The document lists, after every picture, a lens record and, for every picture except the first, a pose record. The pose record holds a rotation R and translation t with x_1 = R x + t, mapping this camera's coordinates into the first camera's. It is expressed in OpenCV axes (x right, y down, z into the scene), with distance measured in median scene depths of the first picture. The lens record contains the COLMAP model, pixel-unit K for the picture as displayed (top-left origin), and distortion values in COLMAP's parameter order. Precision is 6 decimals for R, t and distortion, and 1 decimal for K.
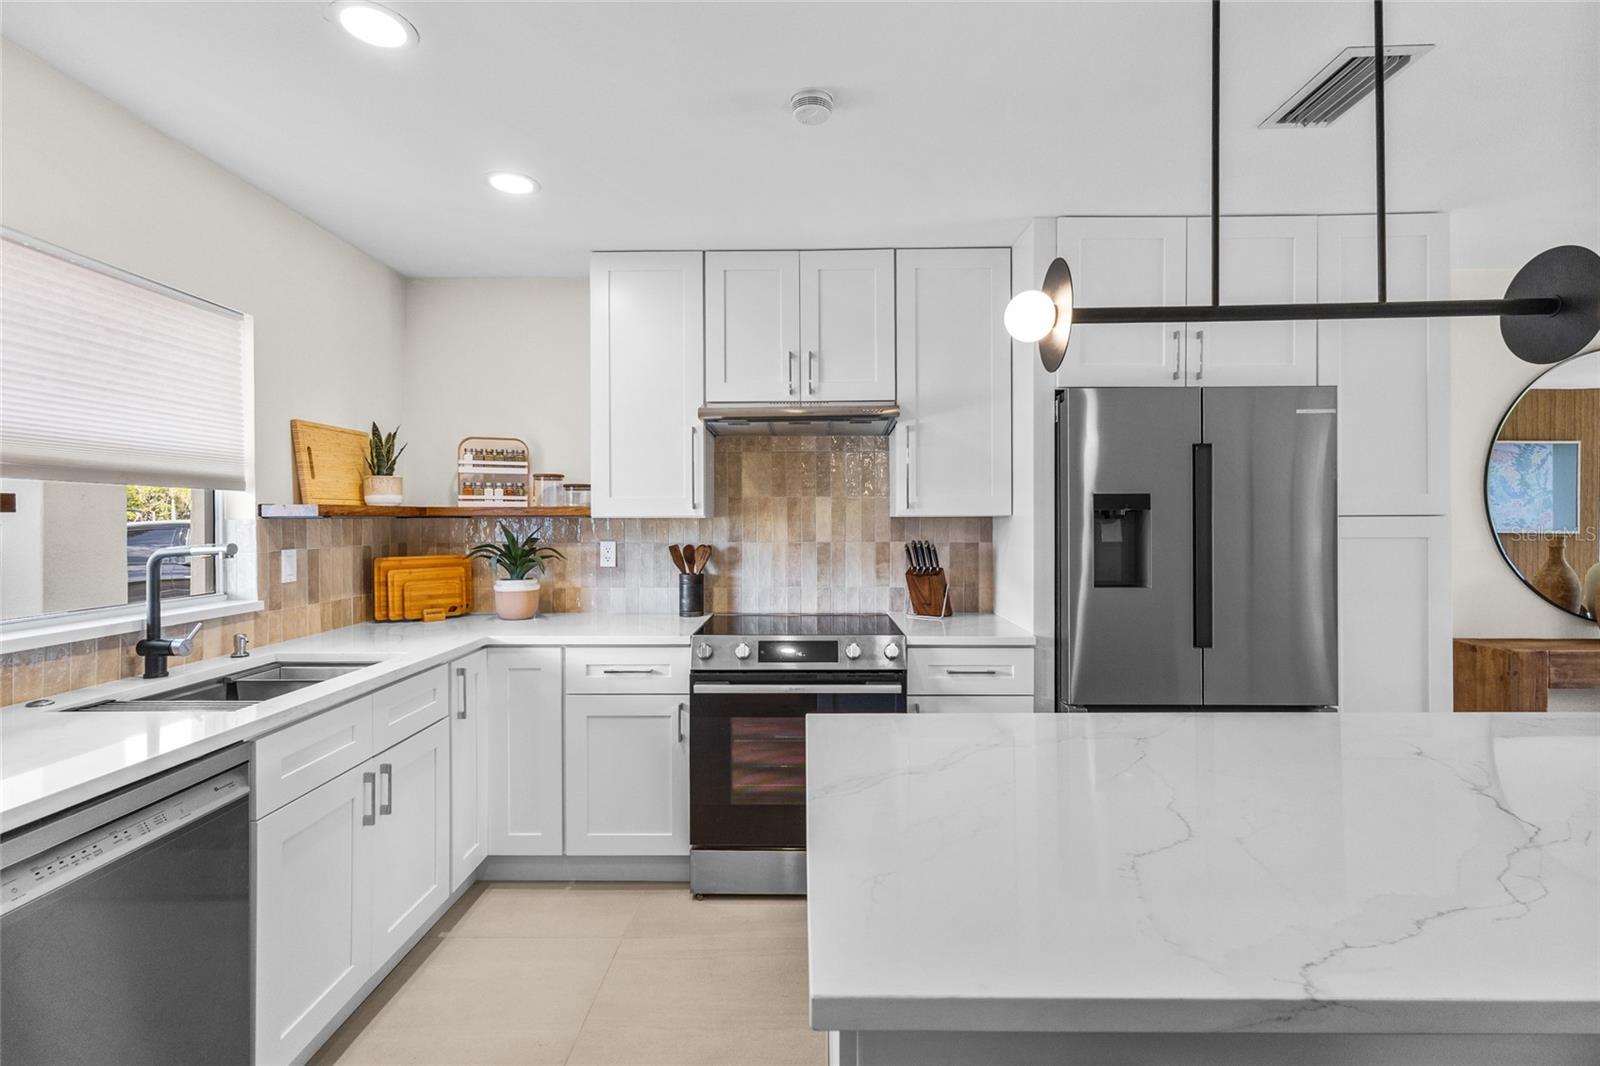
lens RADIAL K [[742.7, 0, 801.2], [0, 742.7, 515.5], [0, 0, 1]] dist [0.002127, 0.003503]
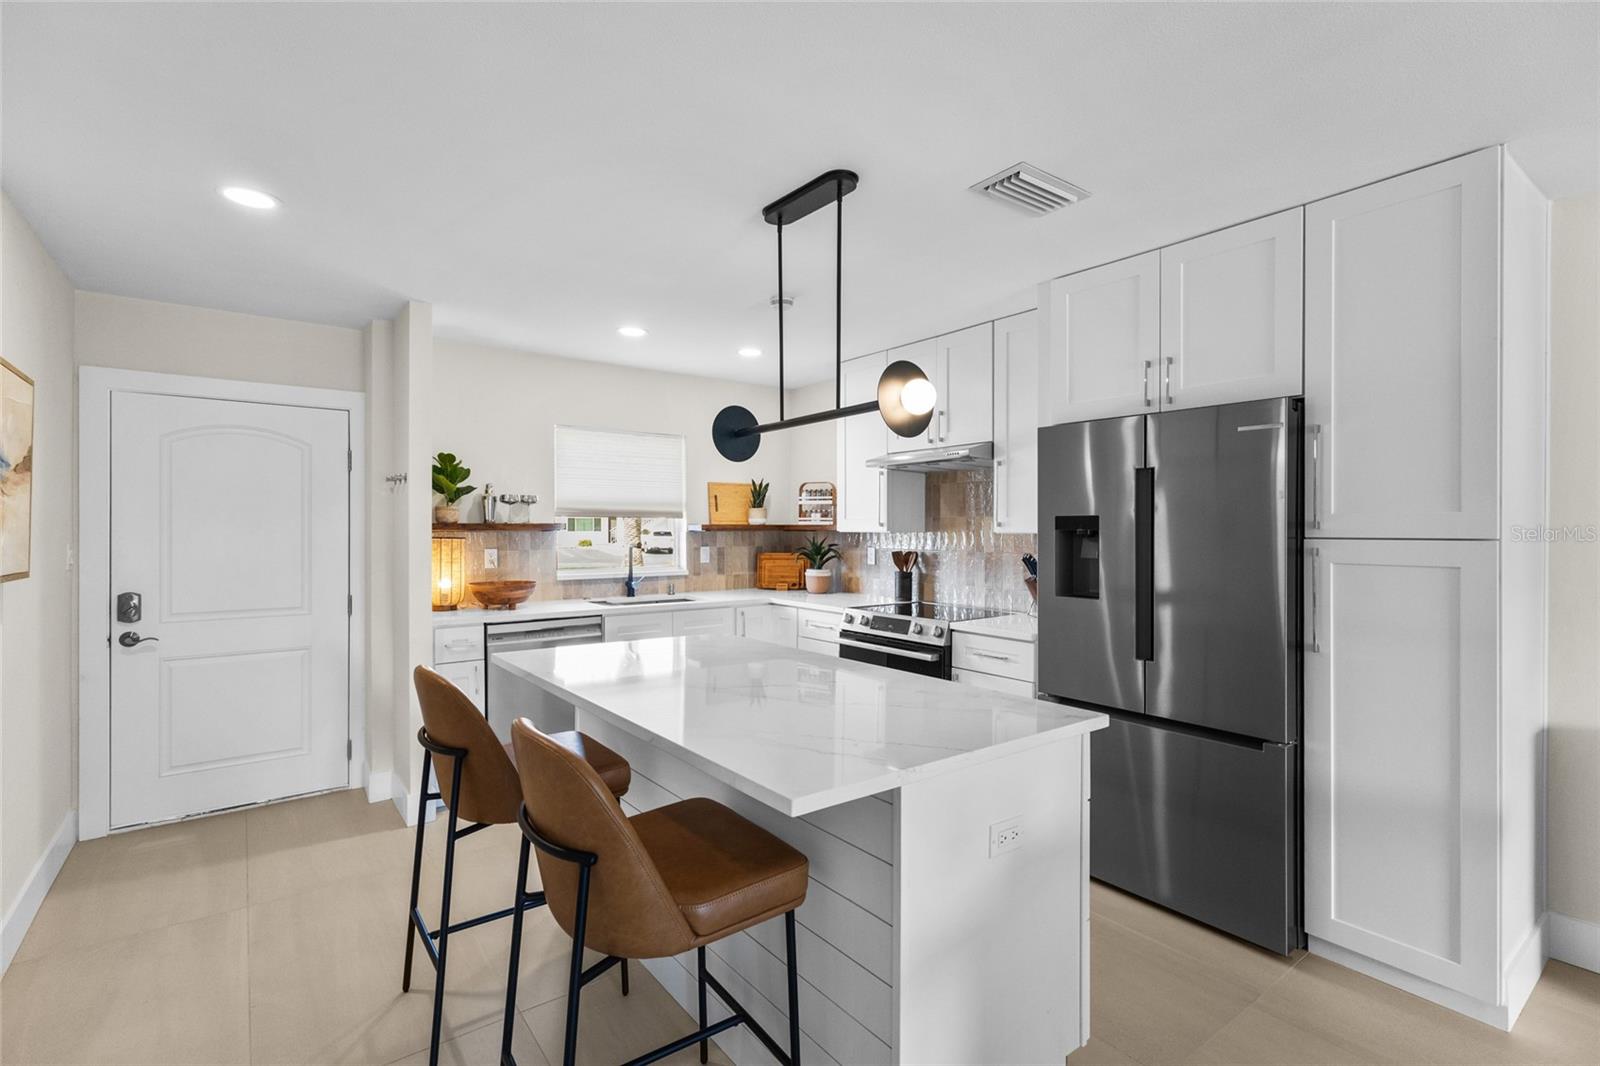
lens RADIAL K [[742.7, 0, 804.9], [0, 742.7, 529.4], [0, 0, 1]] dist [0.002127, 0.003503]
pose [[0.617061, 0.006400, -0.786889, 0.924032], [-0.000739, 0.999971, 0.007554, -0.014282], [0.786915, -0.004080, 0.617048, -0.032449]]
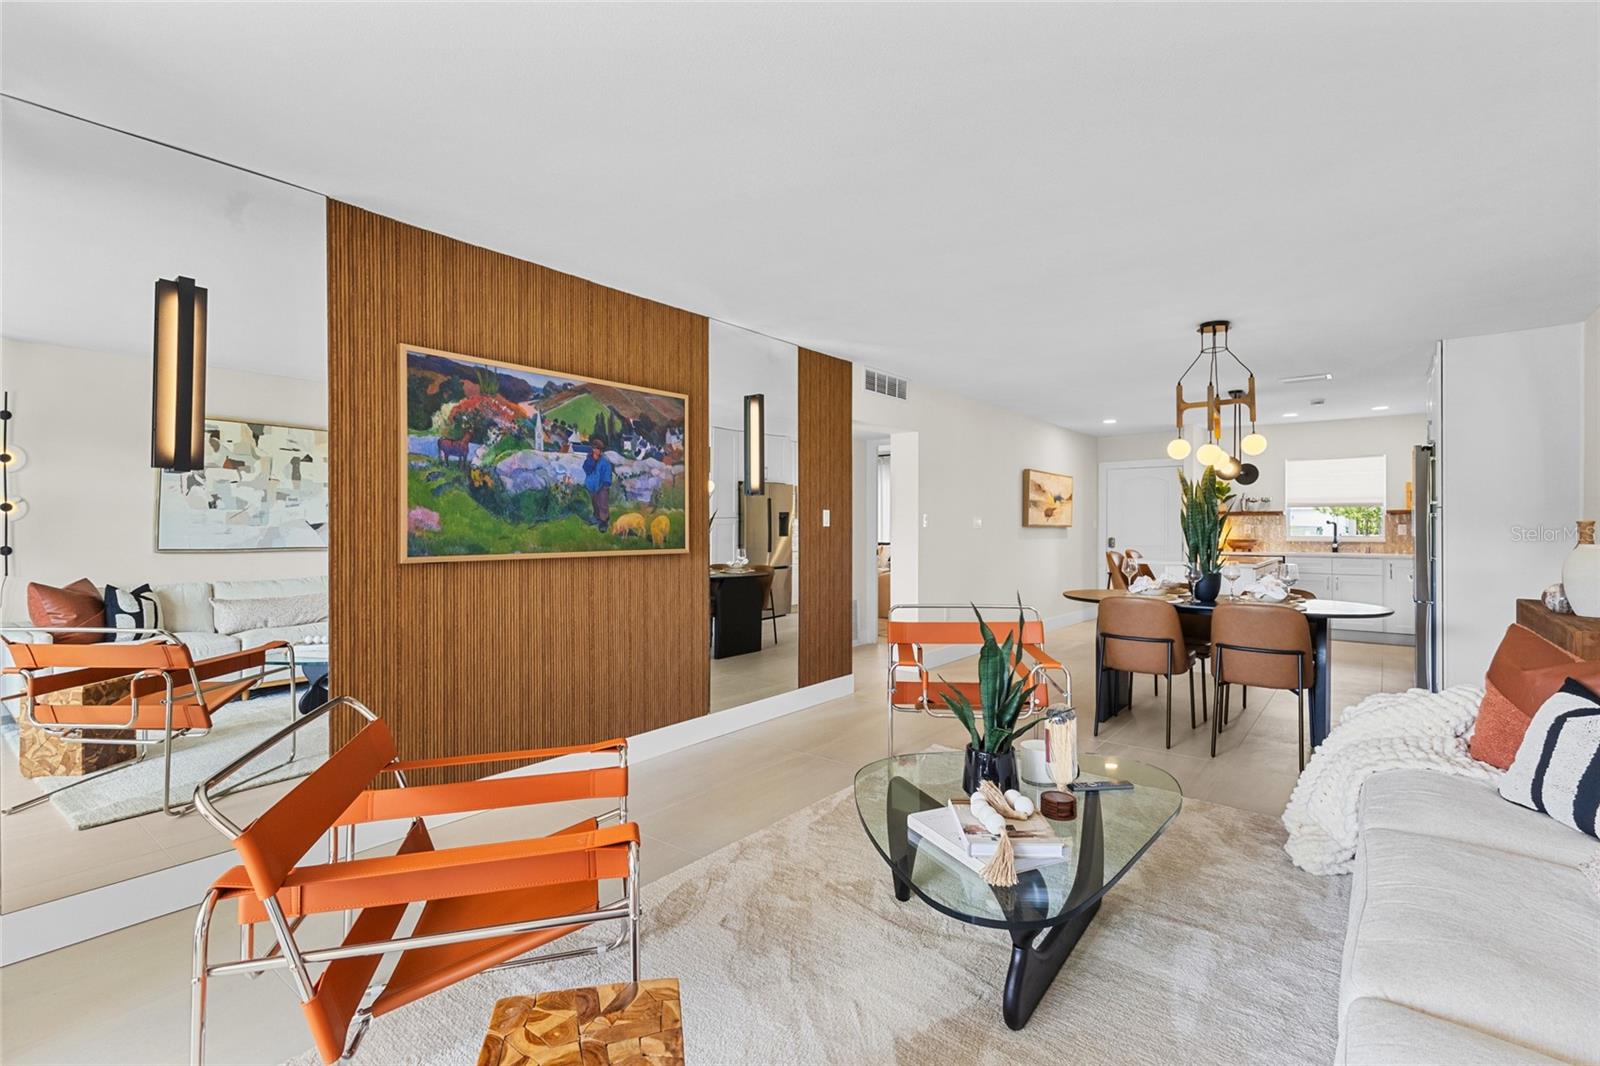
lens RADIAL K [[742.7, 0, 803.4], [0, 742.7, 525.6], [0, 0, 1]] dist [0.002127, 0.003503]
pose [[-0.604065, 0.003503, -0.796927, 2.863530], [0.006746, 0.999977, -0.000718, 0.030426], [0.796906, -0.005809, -0.604075, 0.760970]]
